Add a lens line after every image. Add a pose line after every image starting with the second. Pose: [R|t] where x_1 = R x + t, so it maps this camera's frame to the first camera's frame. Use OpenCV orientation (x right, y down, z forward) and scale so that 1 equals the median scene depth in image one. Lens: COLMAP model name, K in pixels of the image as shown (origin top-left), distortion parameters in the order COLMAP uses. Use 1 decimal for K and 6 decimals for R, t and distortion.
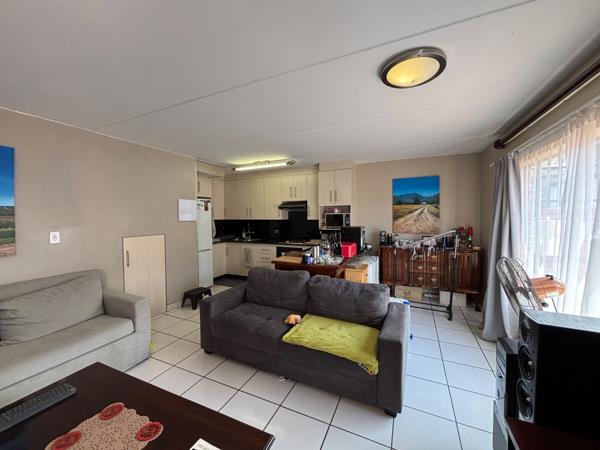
lens RADIAL K [[235.2, 0, 295.7], [0, 235.2, 221.9], [0, 0, 1]] dist [0.000081, 0.000022]
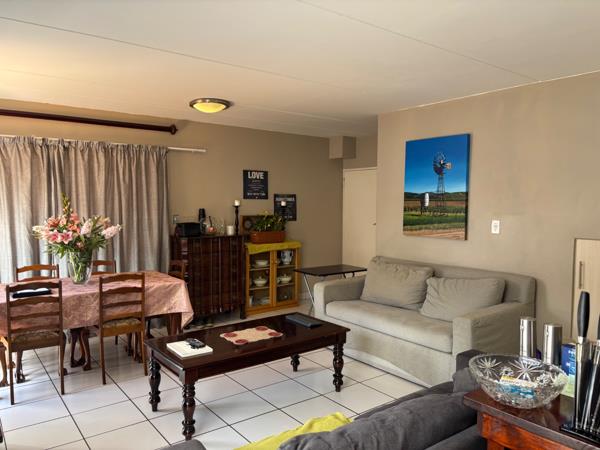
lens RADIAL K [[458.4, 0, 299.6], [0, 458.4, 226.0], [0, 0, 1]] dist [0.005162, 0.001403]
pose [[-0.459602, 0.072927, -0.885126, 0.799693], [-0.009700, 0.996151, 0.087112, -0.076558], [0.888072, 0.048622, -0.457126, 1.126144]]
